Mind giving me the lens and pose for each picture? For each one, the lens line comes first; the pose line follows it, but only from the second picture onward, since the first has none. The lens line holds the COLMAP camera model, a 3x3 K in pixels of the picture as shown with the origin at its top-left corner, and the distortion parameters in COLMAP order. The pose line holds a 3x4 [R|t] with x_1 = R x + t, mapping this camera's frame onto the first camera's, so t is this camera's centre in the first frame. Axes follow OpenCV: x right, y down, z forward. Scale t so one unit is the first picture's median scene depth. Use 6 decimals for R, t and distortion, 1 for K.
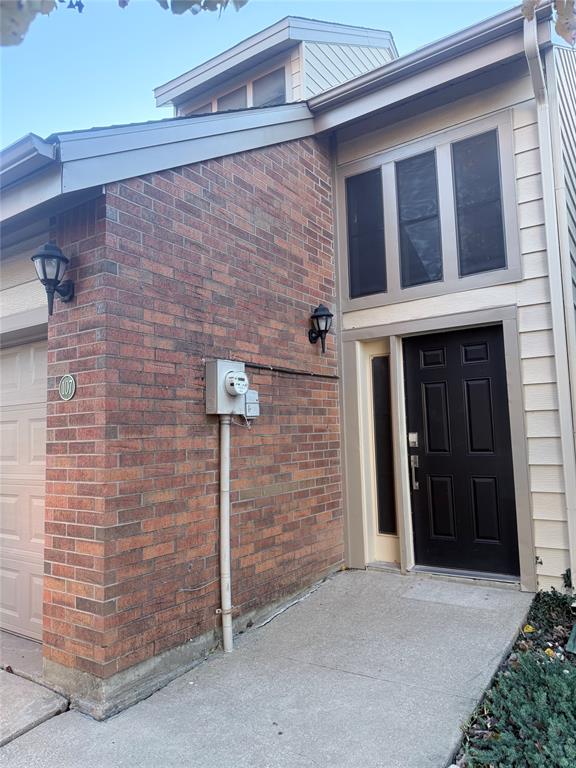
lens RADIAL K [[544.0, 0, 308.8], [0, 544.0, 378.8], [0, 0, 1]] dist [0.045117, -0.051177]
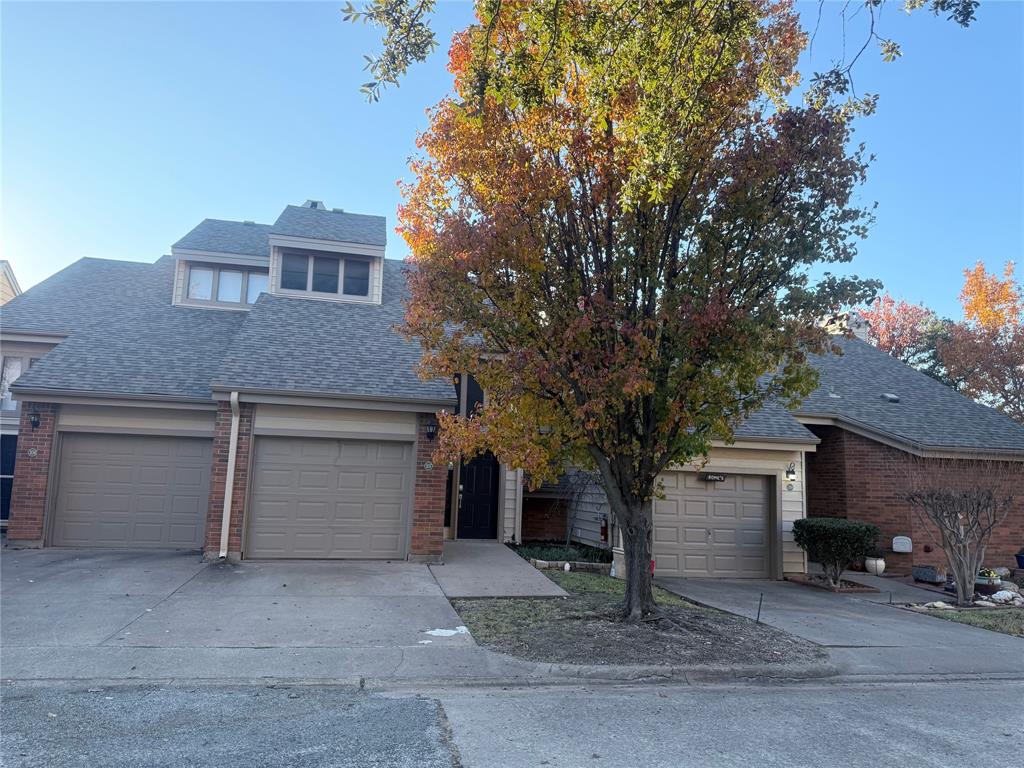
lens RADIAL K [[725.4, 0, 516.9], [0, 725.4, 379.6], [0, 0, 1]] dist [0.045117, -0.051177]
pose [[0.699551, 0.153211, 0.697965, -2.212126], [-0.124557, 0.987936, -0.092022, -0.109994], [-0.703643, -0.022562, 0.710195, -1.646140]]
